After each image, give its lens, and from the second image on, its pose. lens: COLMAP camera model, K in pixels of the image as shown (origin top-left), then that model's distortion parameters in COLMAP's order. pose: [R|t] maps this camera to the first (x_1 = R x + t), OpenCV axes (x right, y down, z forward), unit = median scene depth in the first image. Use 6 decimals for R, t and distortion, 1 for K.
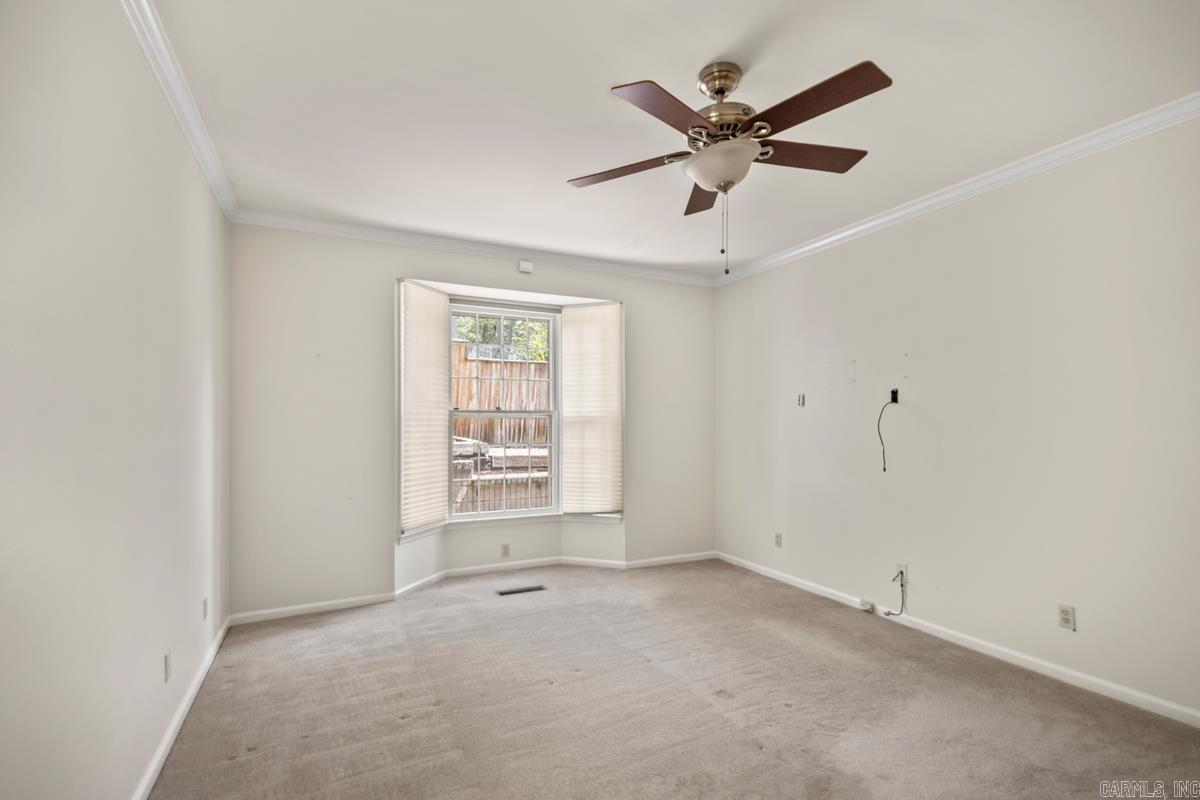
lens RADIAL K [[560.5, 0, 617.1], [0, 560.5, 416.6], [0, 0, 1]] dist [0.031140, -0.006228]
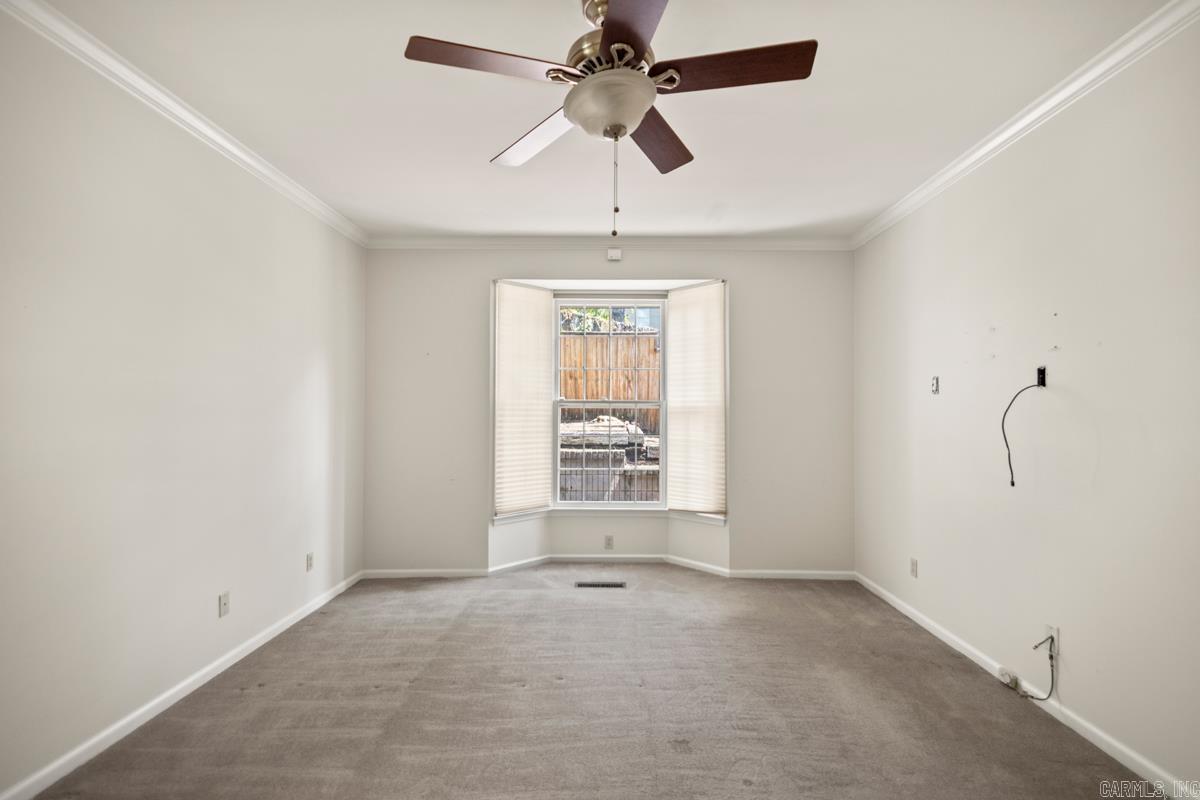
lens RADIAL K [[560.5, 0, 595.3], [0, 560.5, 397.9], [0, 0, 1]] dist [0.031140, -0.006228]
pose [[0.894889, -0.007843, -0.446220, 0.255902], [0.000596, 0.999866, -0.016380, 0.000237], [0.446288, 0.014393, 0.894774, 0.114515]]
